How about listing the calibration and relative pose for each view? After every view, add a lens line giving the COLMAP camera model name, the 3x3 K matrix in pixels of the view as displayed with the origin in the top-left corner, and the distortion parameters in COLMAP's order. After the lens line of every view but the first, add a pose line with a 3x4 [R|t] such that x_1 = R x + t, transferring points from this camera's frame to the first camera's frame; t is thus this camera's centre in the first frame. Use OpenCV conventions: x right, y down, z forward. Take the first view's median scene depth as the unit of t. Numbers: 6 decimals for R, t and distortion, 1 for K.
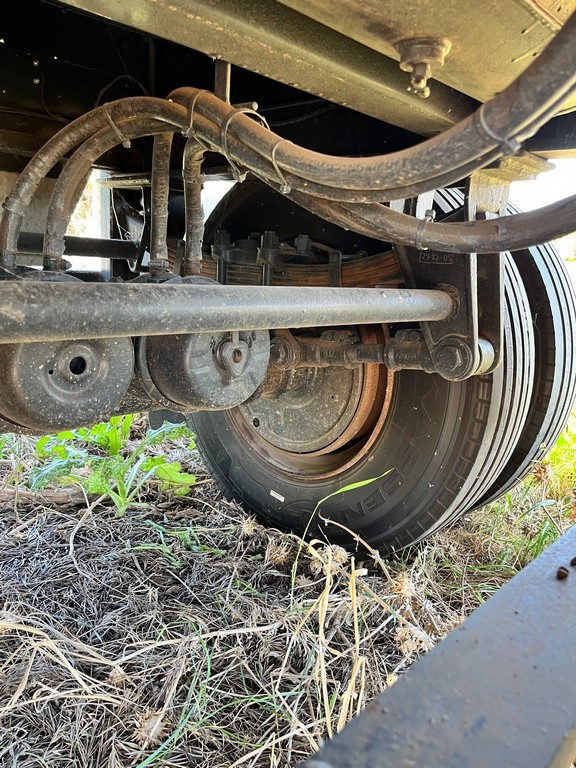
lens RADIAL K [[583.6, 0, 288.0], [0, 583.6, 384.0], [0, 0, 1]] dist [0.025163, -0.051079]
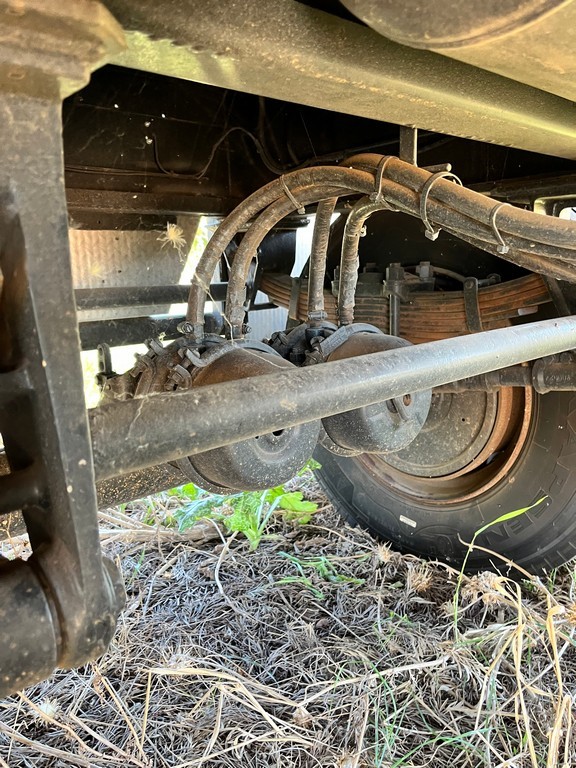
lens RADIAL K [[583.6, 0, 288.0], [0, 583.6, 384.0], [0, 0, 1]] dist [0.025163, -0.051079]
pose [[0.990904, -0.083986, -0.105149, -0.113319], [0.082212, 0.996391, -0.021100, -0.043127], [0.106541, 0.012263, 0.994233, -0.018641]]
